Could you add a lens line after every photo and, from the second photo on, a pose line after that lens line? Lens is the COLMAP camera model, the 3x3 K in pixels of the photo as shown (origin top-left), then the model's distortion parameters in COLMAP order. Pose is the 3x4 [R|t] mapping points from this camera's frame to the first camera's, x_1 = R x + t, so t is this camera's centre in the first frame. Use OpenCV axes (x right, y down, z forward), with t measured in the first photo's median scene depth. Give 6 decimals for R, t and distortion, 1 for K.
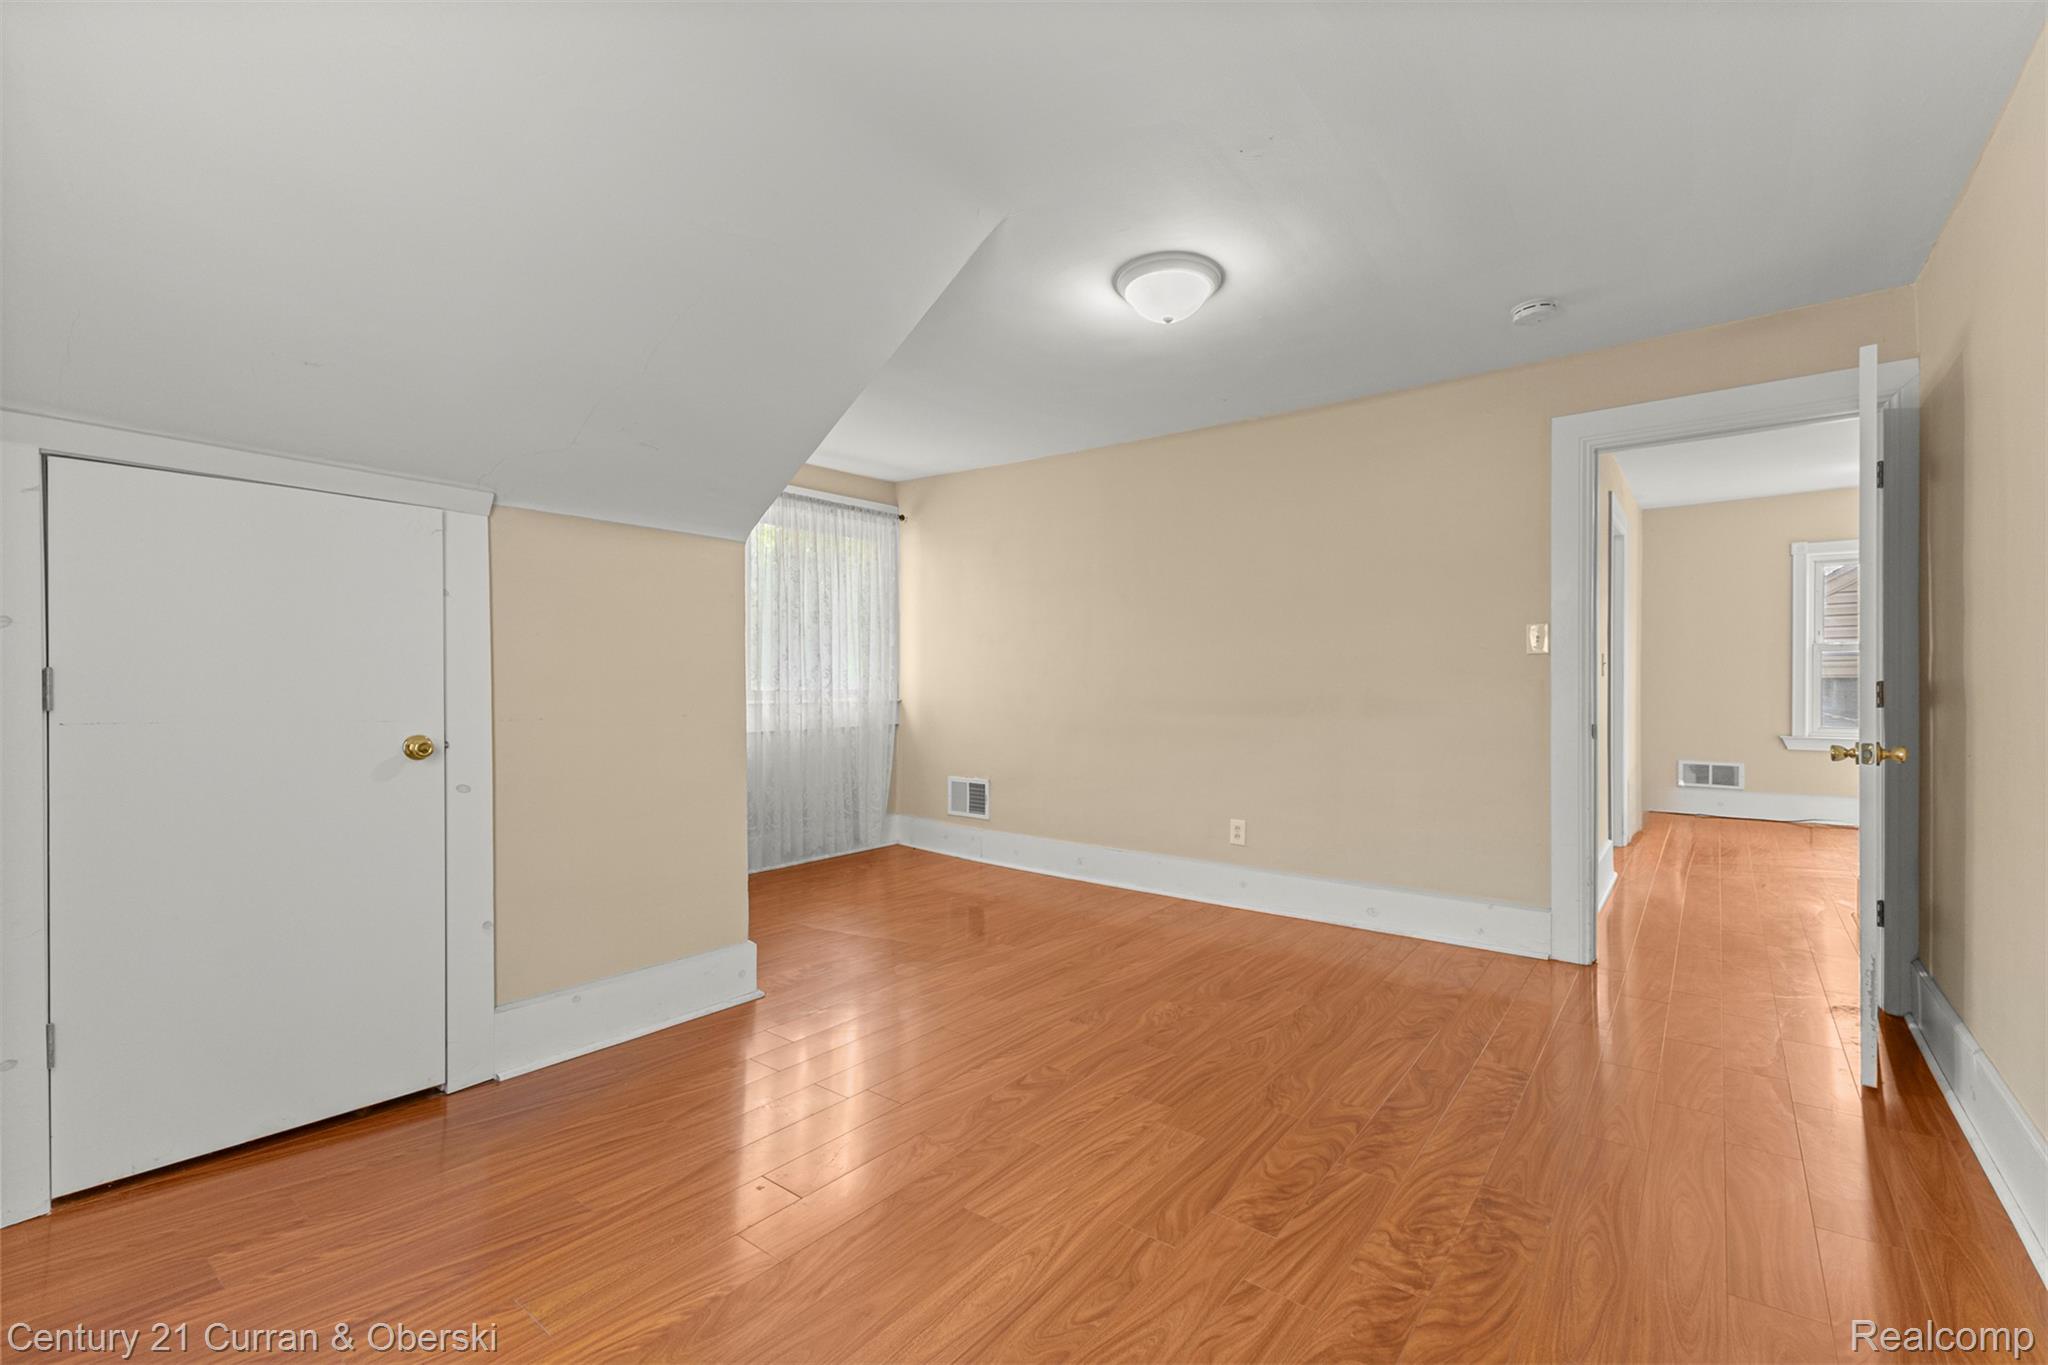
lens RADIAL K [[888.6, 0, 1029.9], [0, 888.6, 679.4], [0, 0, 1]] dist [0.007421, -0.000375]
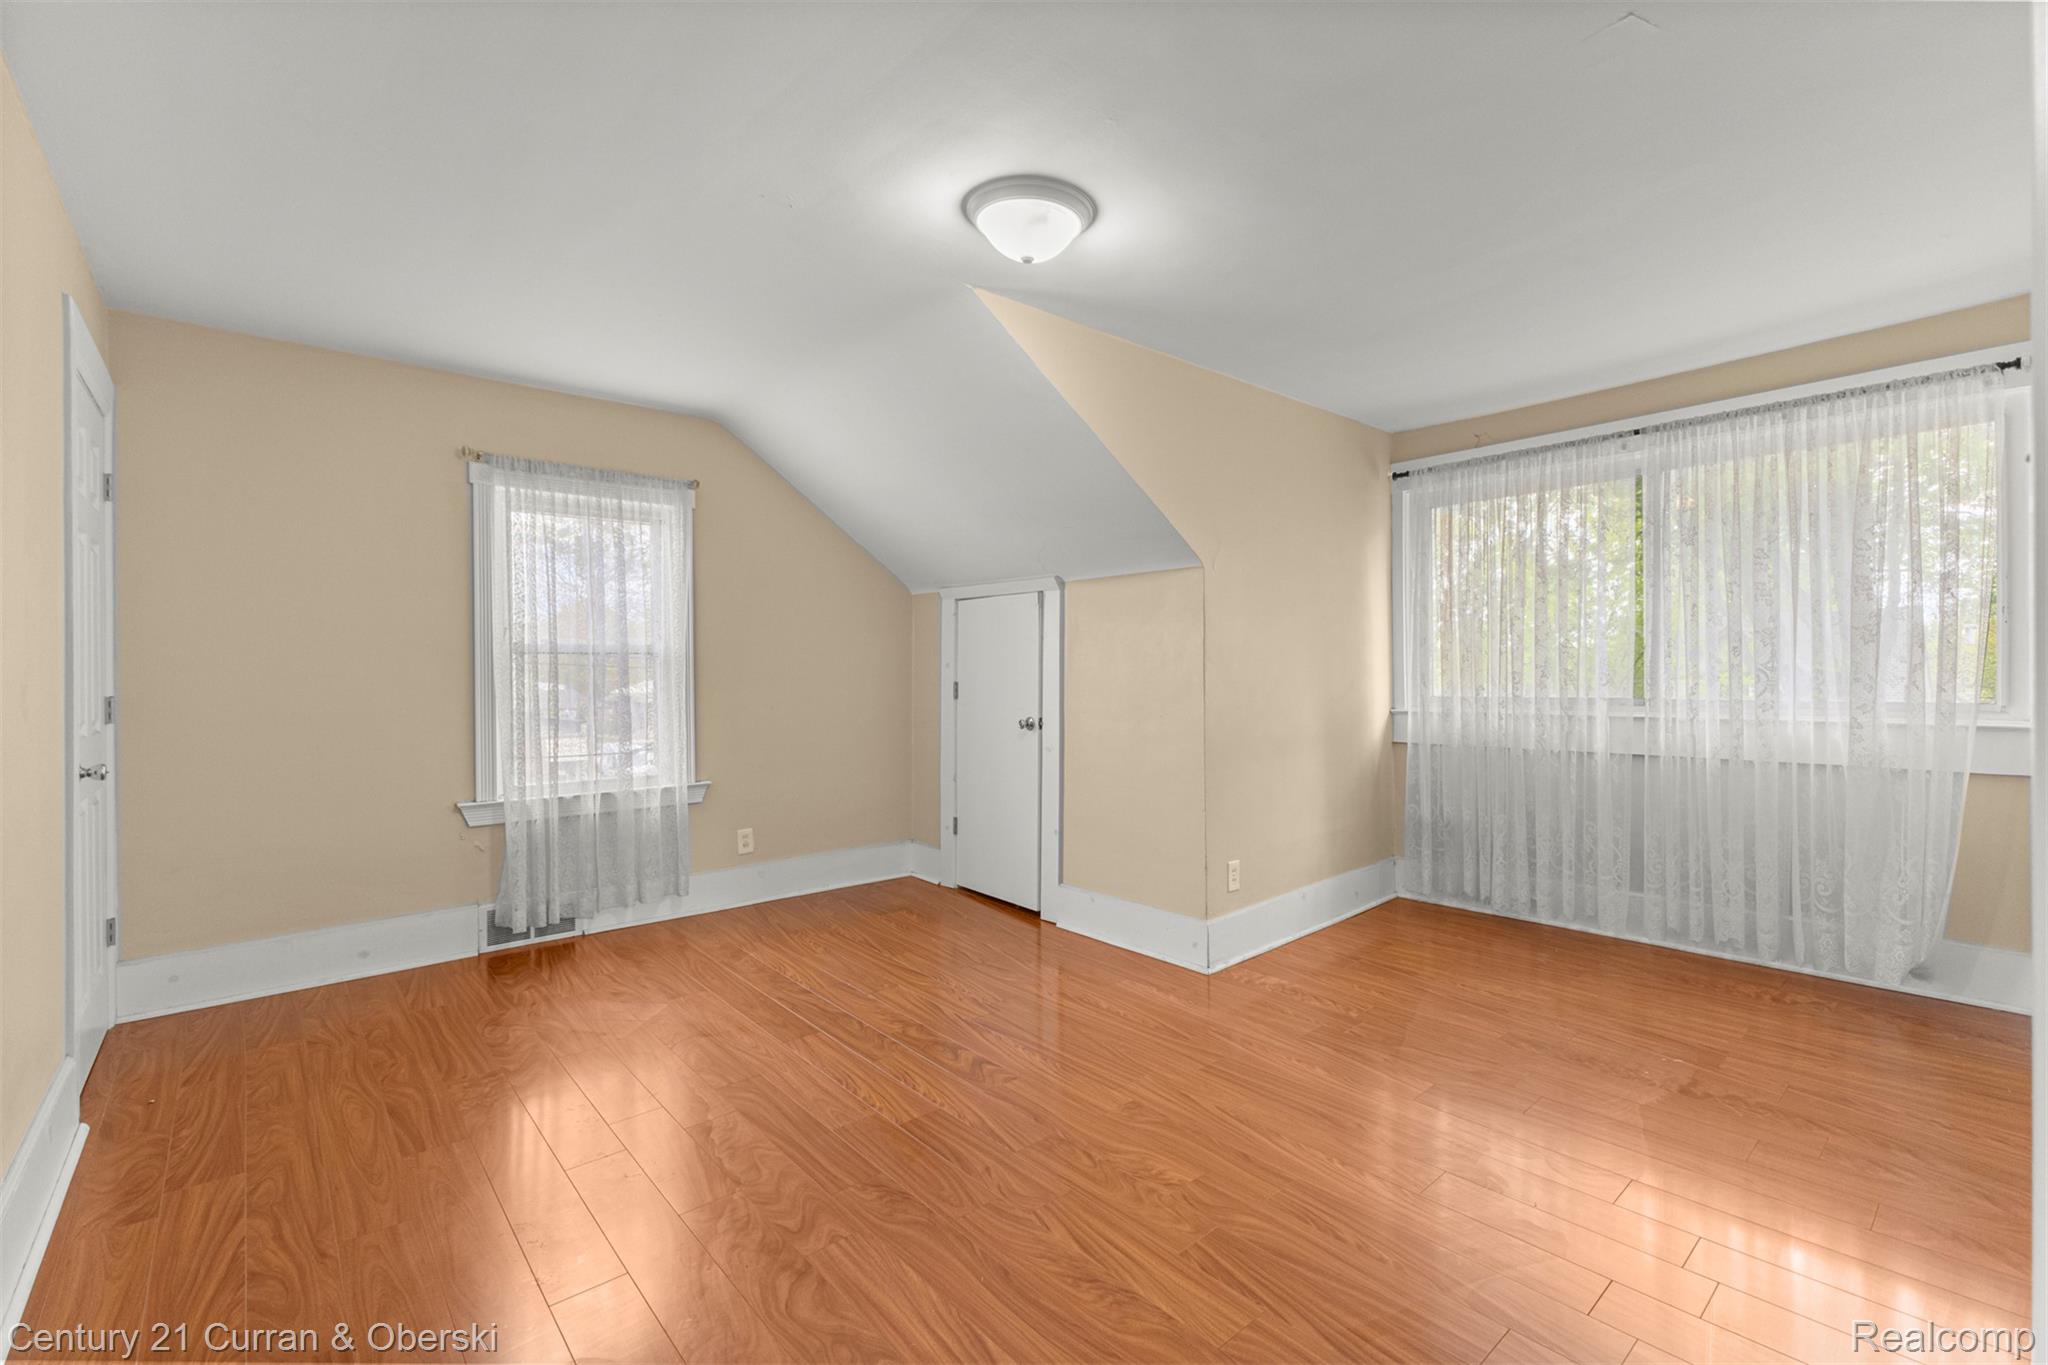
lens RADIAL K [[888.6, 0, 1029.9], [0, 888.6, 679.4], [0, 0, 1]] dist [0.007421, -0.000375]
pose [[-0.192557, 0.007675, -0.981256, 1.073703], [0.007053, 0.999954, 0.006437, -0.026362], [0.981261, -0.005681, -0.192602, 1.294901]]
